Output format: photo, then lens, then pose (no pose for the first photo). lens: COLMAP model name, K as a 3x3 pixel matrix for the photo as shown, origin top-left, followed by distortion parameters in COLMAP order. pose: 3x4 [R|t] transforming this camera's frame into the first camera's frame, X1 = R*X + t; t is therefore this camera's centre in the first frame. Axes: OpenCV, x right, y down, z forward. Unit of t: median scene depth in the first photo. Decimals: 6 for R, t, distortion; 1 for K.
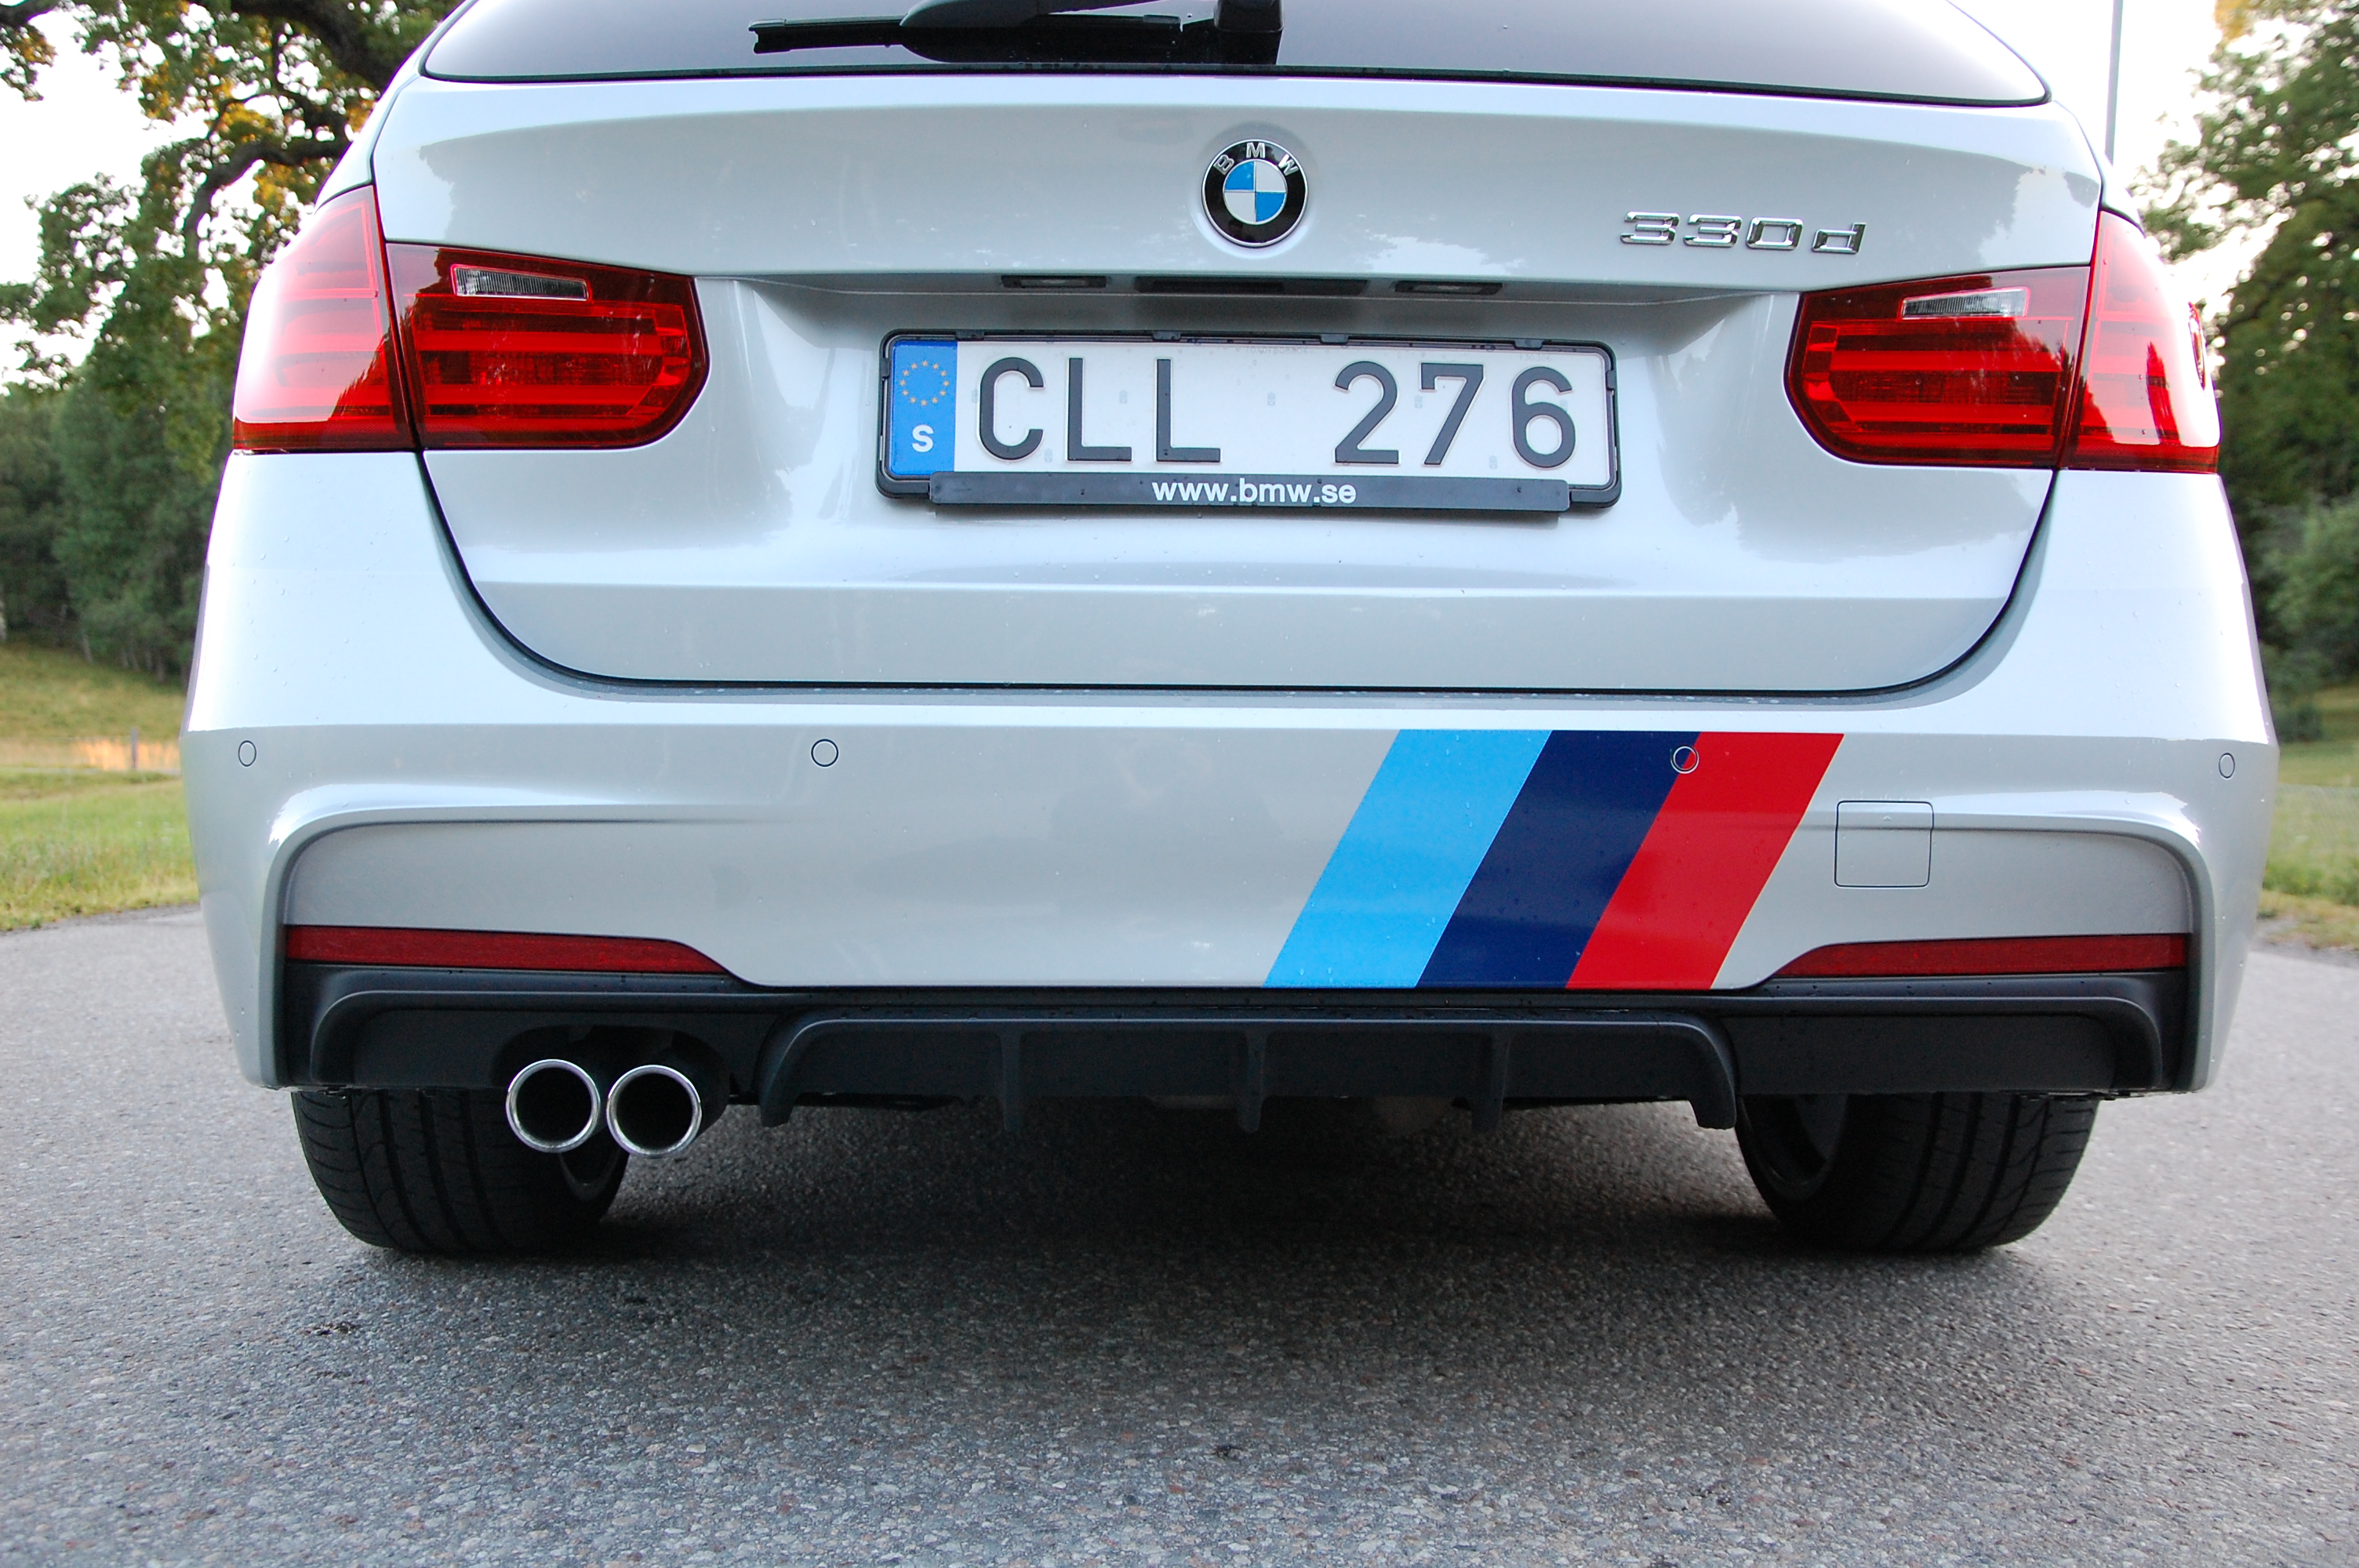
lens RADIAL K [[2418.7, 0, 1179.5], [0, 2418.7, 784.0], [0, 0, 1]] dist [-0.010181, -0.005248]
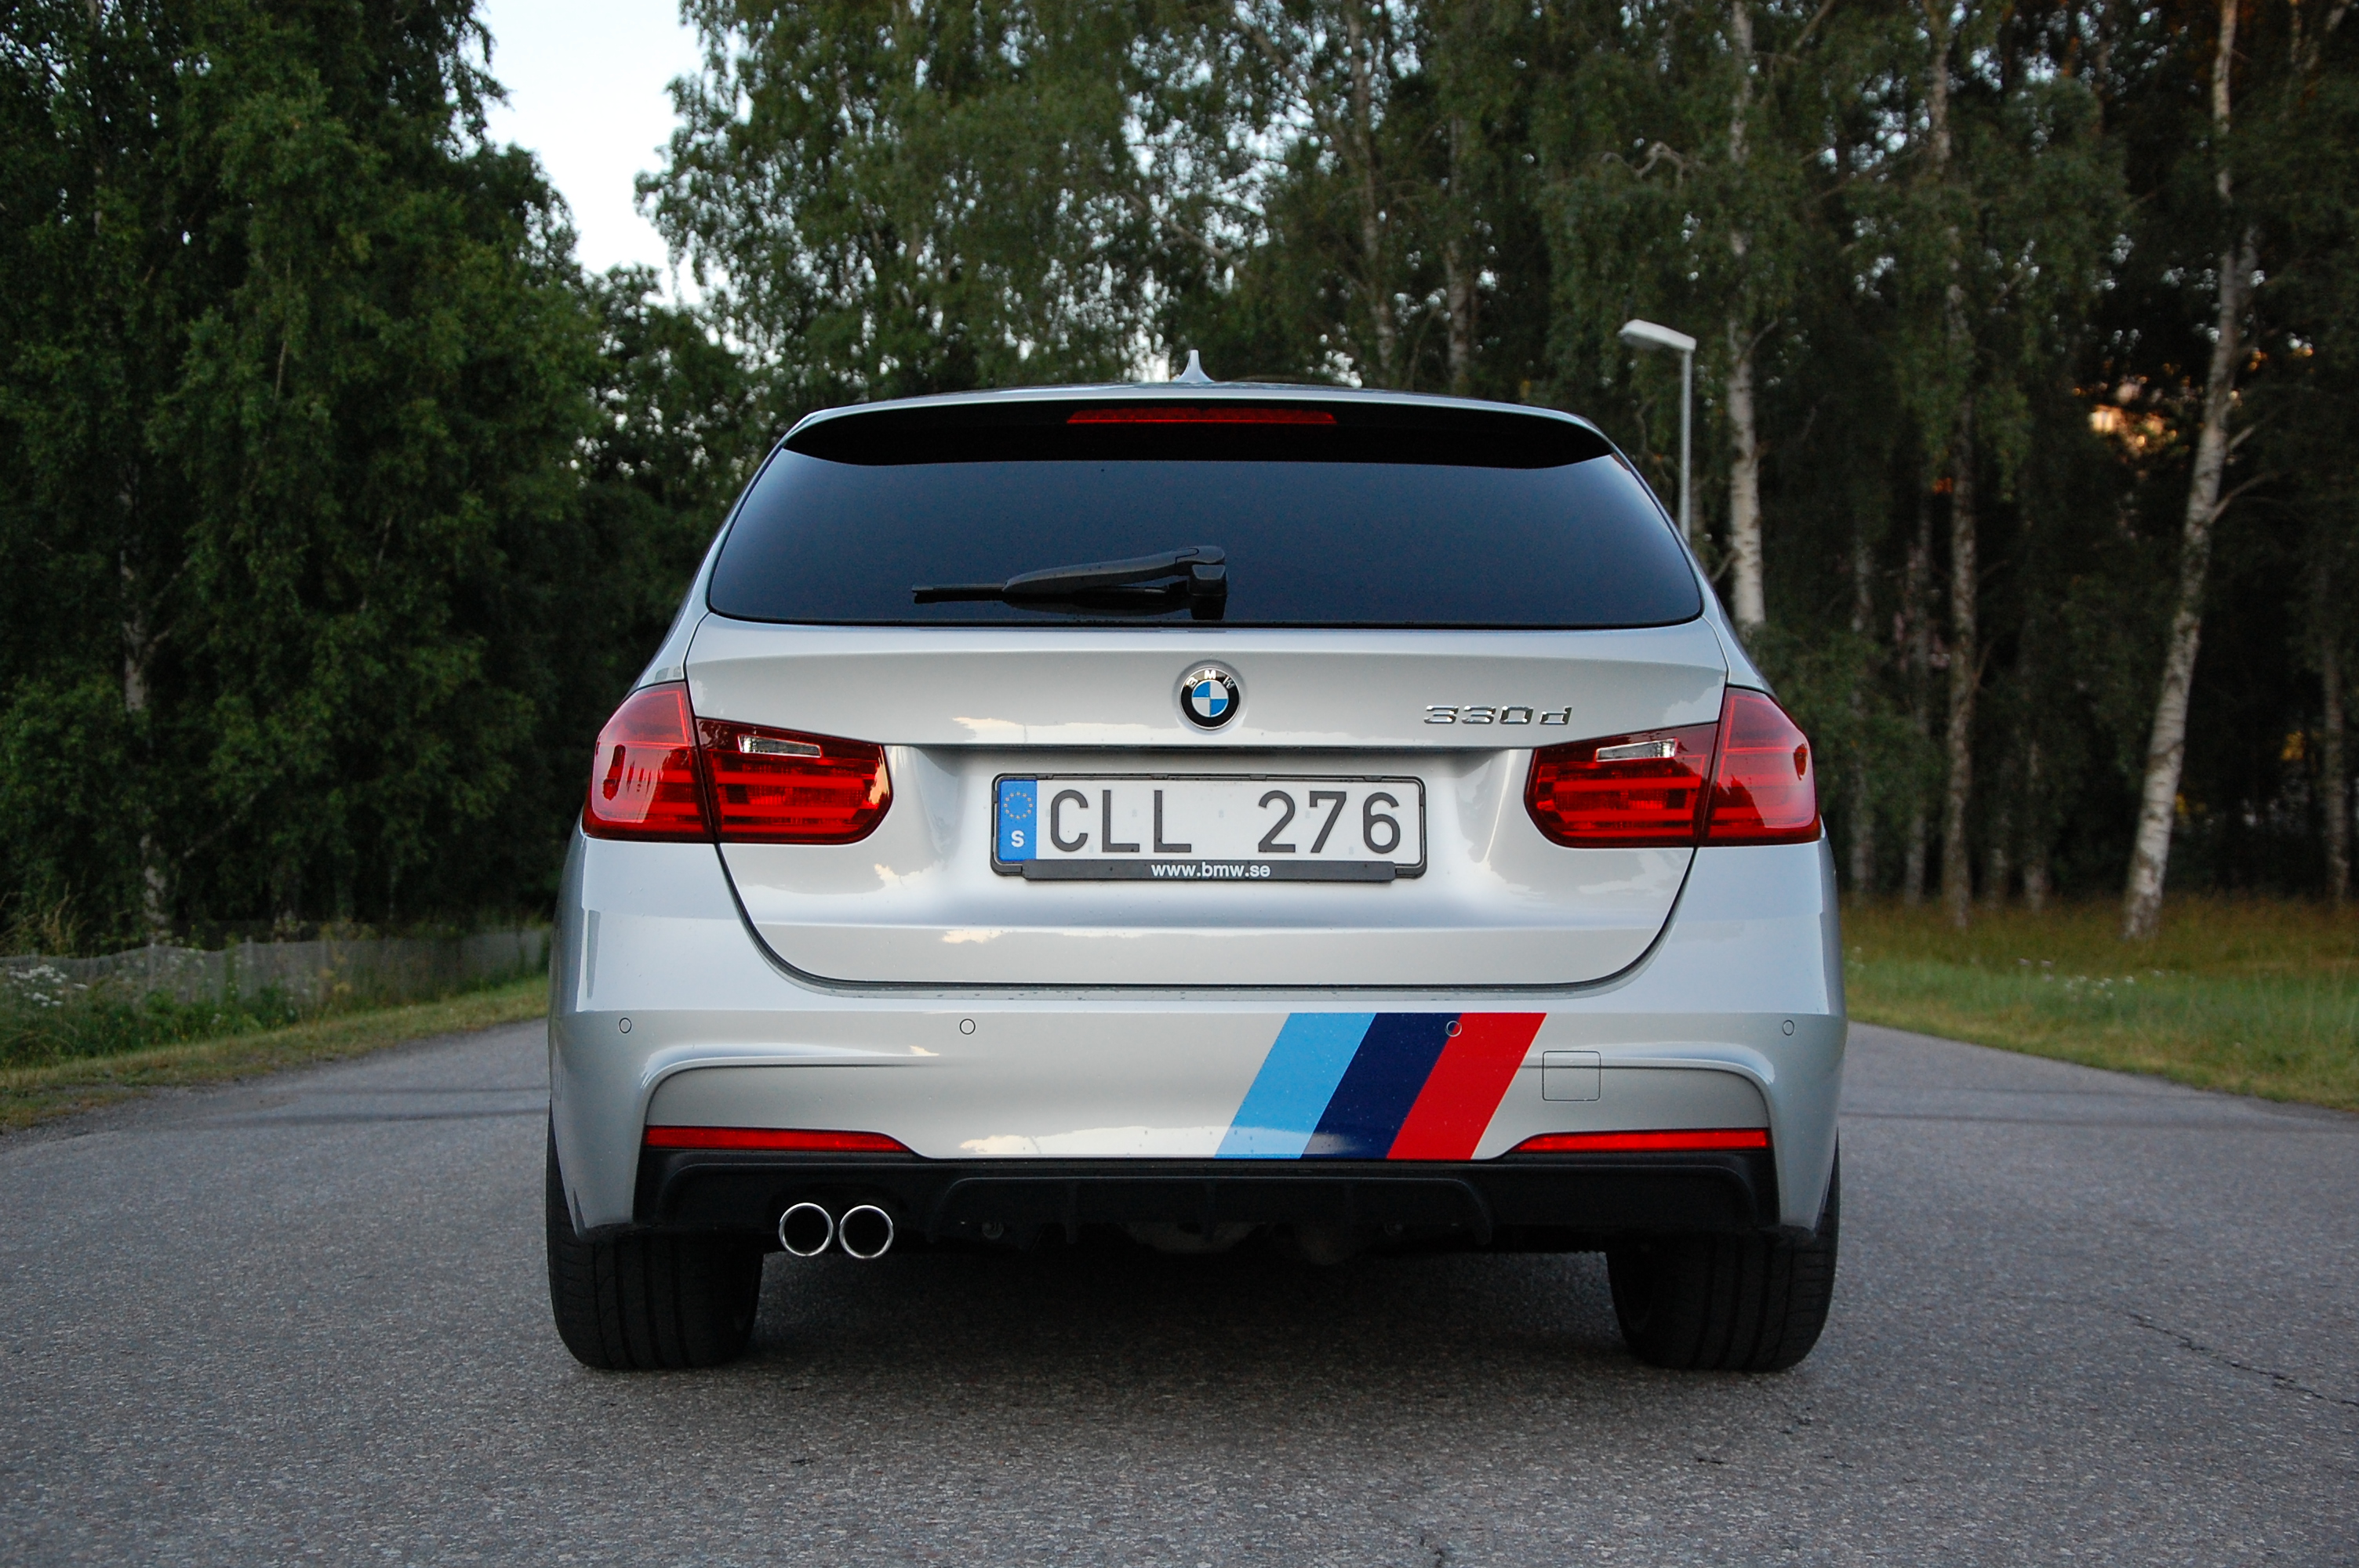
lens RADIAL K [[3553.3, 0, 1179.5], [0, 3553.3, 784.0], [0, 0, 1]] dist [0.196093, 0.004042]
pose [[0.999893, -0.004289, -0.013986, 0.043673], [0.003850, 0.999503, -0.031284, -0.101868], [0.014113, 0.031227, 0.999413, -1.512464]]
